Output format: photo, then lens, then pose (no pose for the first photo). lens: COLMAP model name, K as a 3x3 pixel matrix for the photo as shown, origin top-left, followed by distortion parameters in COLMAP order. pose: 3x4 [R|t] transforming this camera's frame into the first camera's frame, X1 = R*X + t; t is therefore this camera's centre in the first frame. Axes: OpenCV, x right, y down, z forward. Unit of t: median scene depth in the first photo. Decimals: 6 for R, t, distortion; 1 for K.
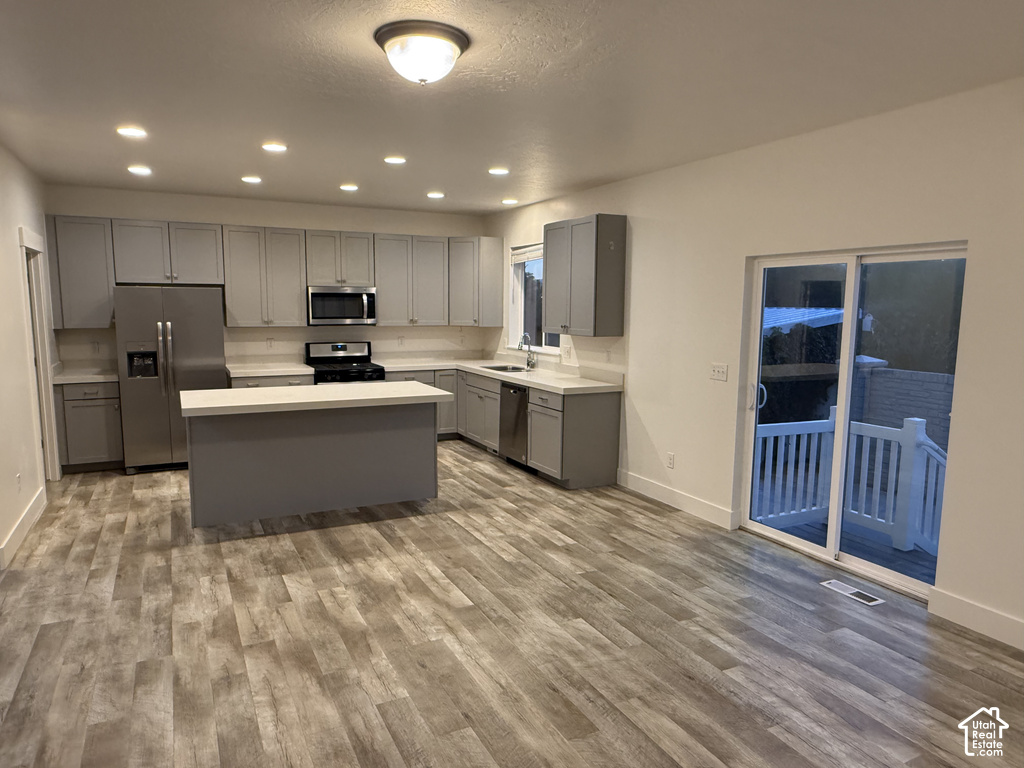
lens RADIAL K [[662.1, 0, 509.0], [0, 662.1, 391.2], [0, 0, 1]] dist [-0.004442, 0.001183]
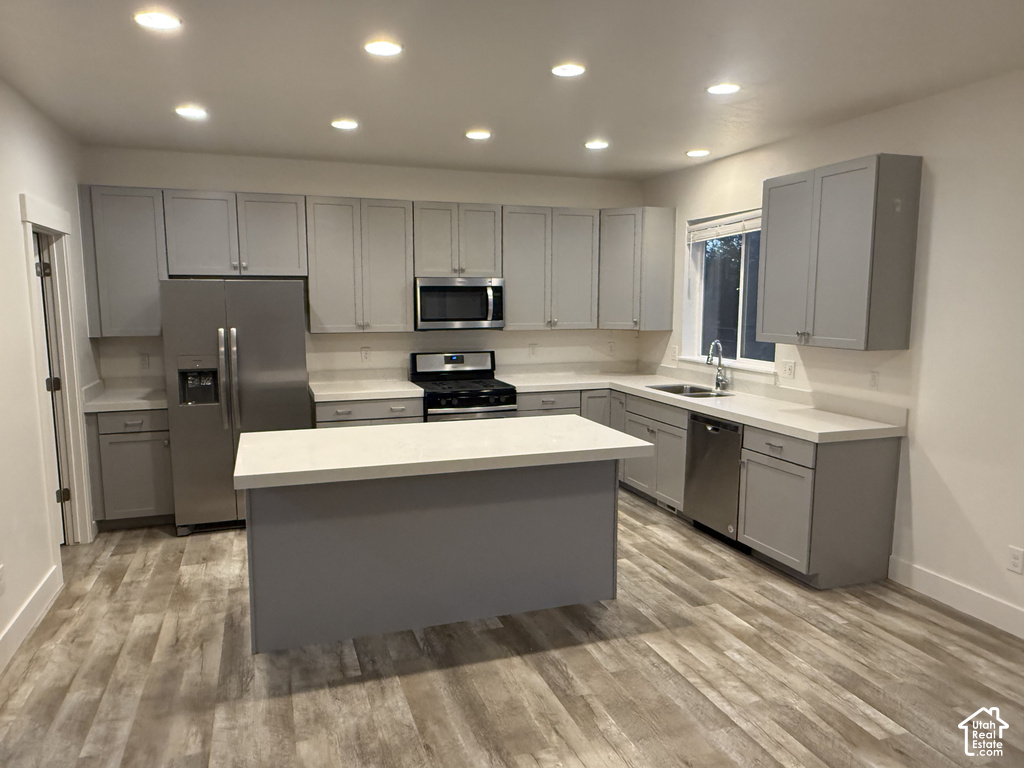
lens RADIAL K [[698.0, 0, 509.8], [0, 698.0, 389.9], [0, 0, 1]] dist [-0.006879, 0.005050]
pose [[0.991442, 0.008940, -0.130242, -0.120319], [-0.009008, 0.999959, 0.000063, -0.042090], [0.130237, 0.001111, 0.991482, 0.298843]]
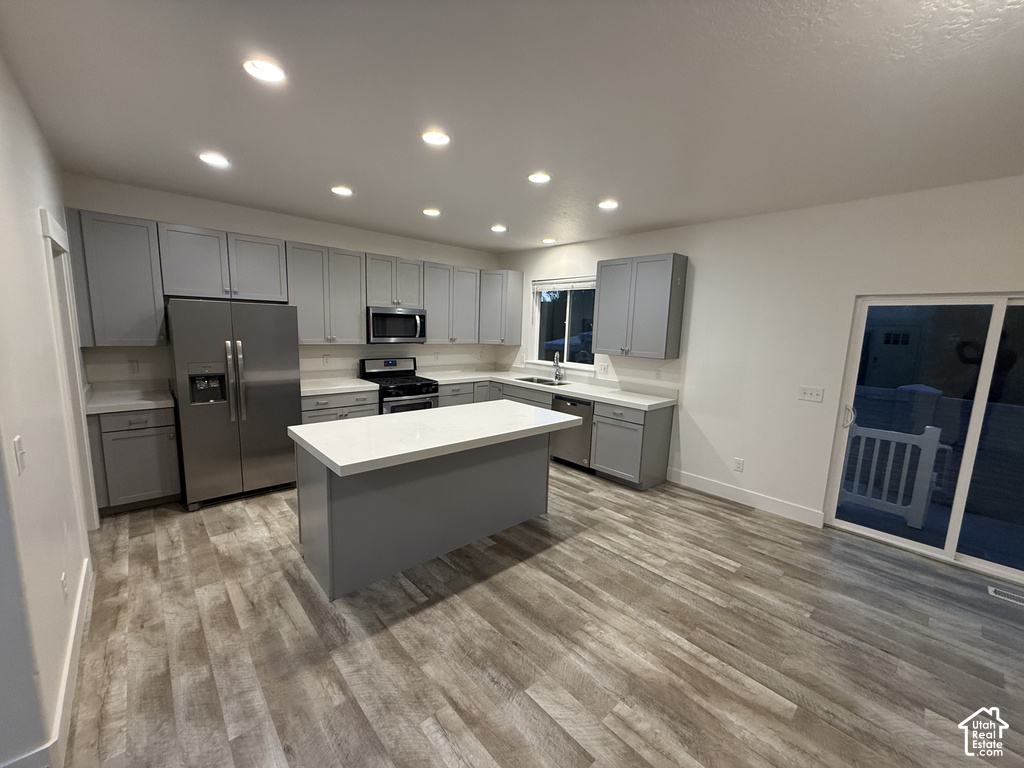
lens RADIAL K [[408.2, 0, 510.0], [0, 408.2, 385.3], [0, 0, 1]] dist [-0.000863, -0.000187]
pose [[0.964171, -0.015306, 0.264838, -0.324238], [0.010011, 0.999722, 0.021331, -0.054759], [-0.265091, -0.017916, 0.964057, 0.381599]]
